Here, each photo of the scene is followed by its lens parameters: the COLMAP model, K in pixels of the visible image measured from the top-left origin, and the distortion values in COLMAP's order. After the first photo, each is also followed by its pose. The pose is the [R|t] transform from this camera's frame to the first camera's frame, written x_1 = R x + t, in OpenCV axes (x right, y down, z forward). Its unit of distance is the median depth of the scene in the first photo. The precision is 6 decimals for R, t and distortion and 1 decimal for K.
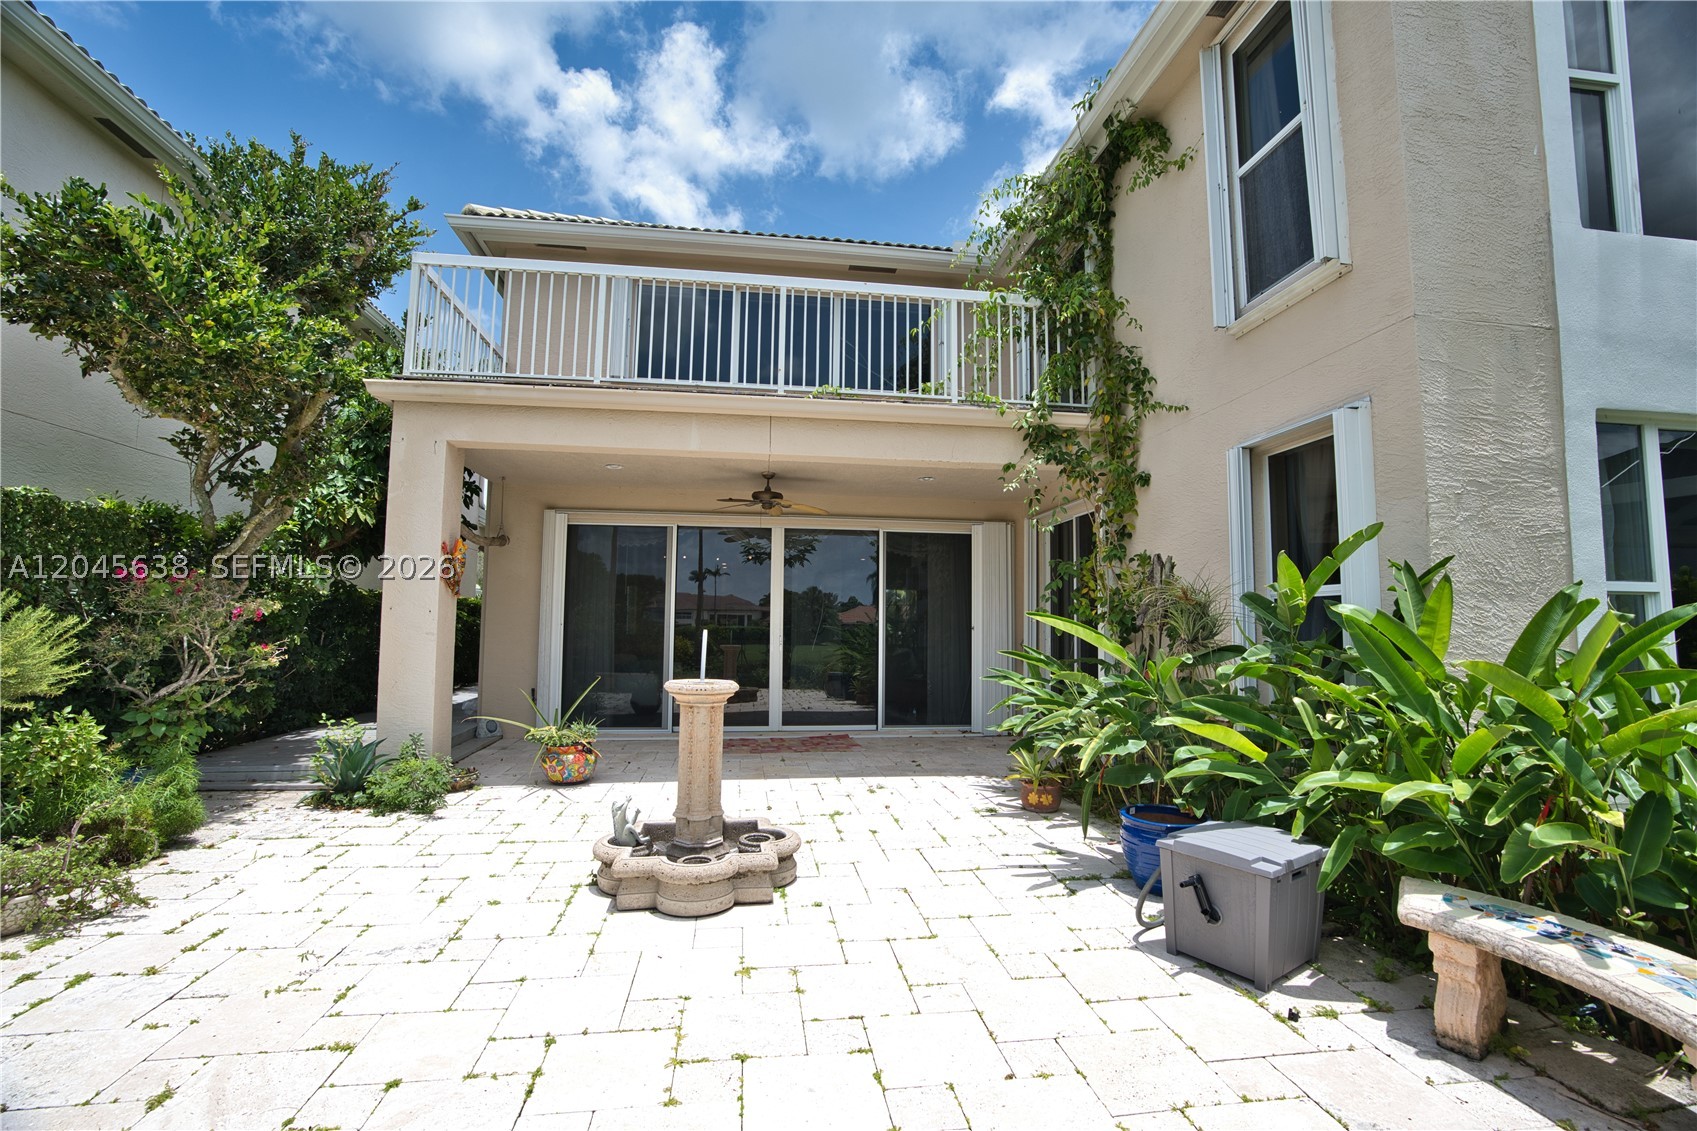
lens RADIAL K [[788.0, 0, 848.6], [0, 788.0, 555.2], [0, 0, 1]] dist [-0.041330, 0.012028]
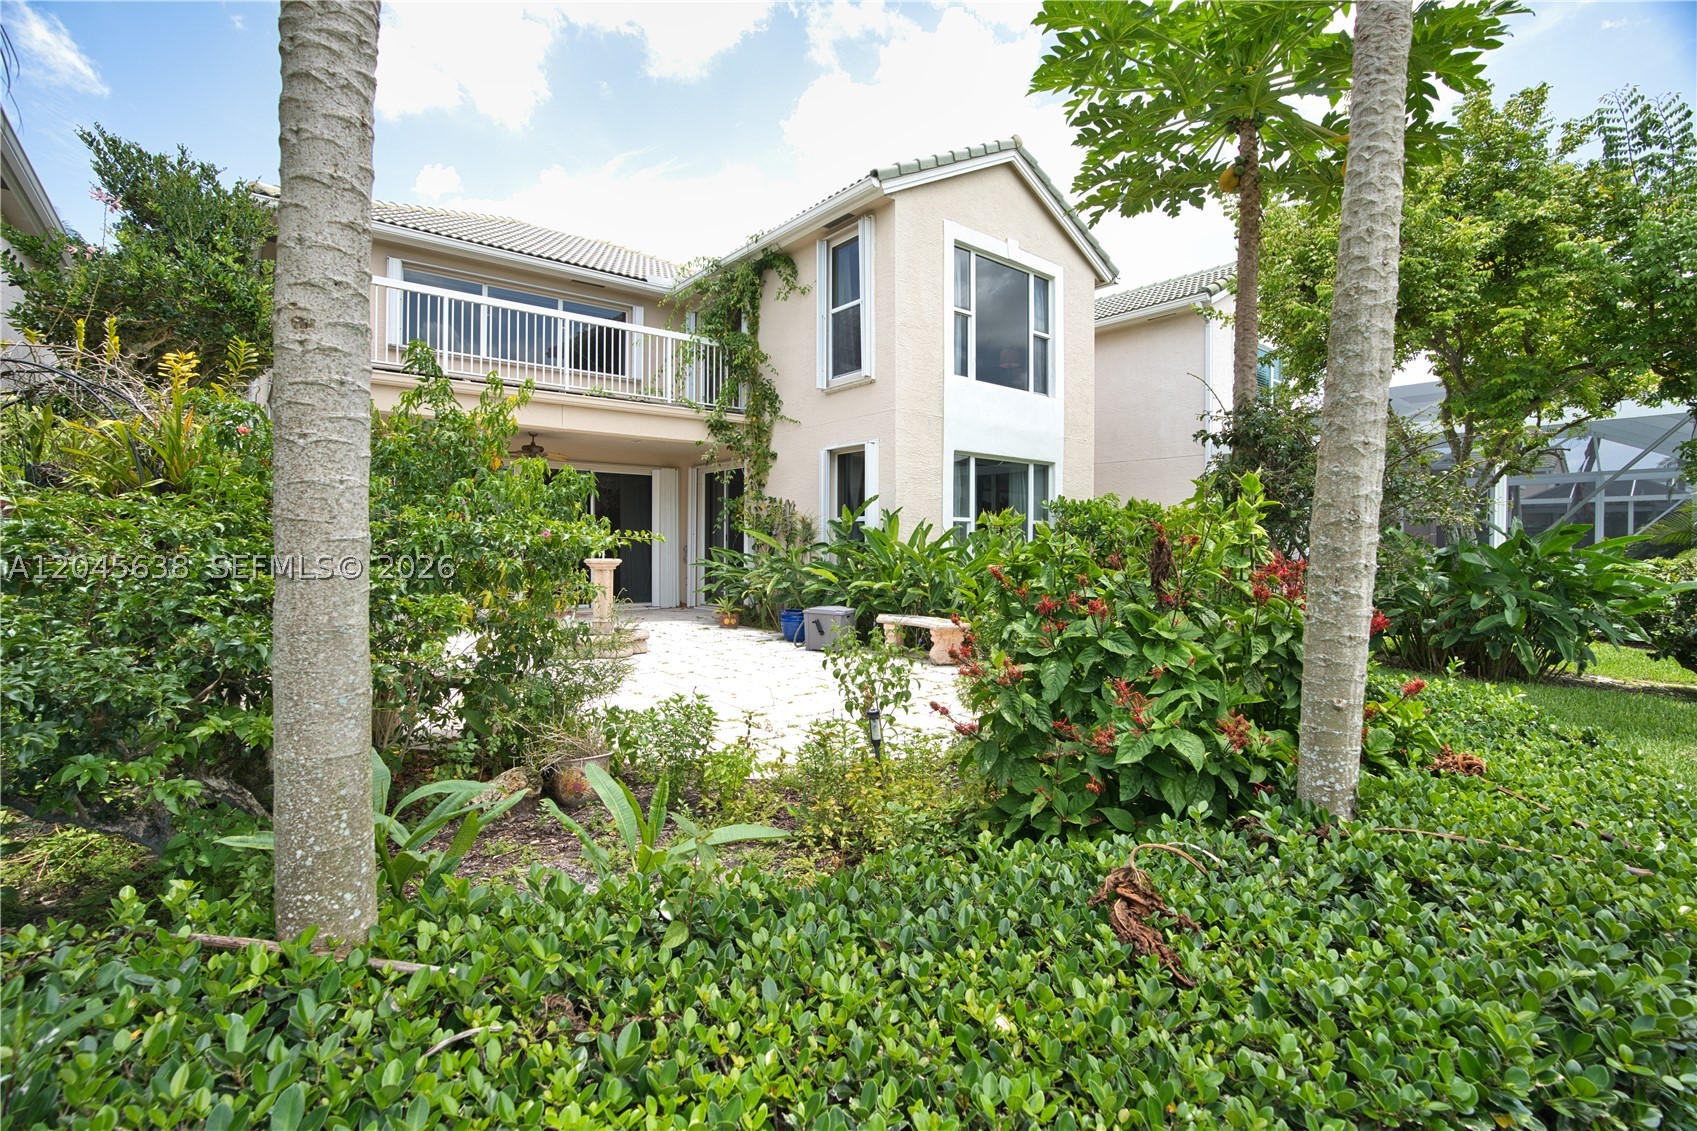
lens RADIAL K [[788.0, 0, 848.4], [0, 788.0, 558.3], [0, 0, 1]] dist [-0.041330, 0.012028]
pose [[0.855333, -0.009794, 0.517986, -0.553922], [-0.042900, 0.995049, 0.089652, -0.042090], [-0.516299, -0.098904, 0.850678, -0.873757]]
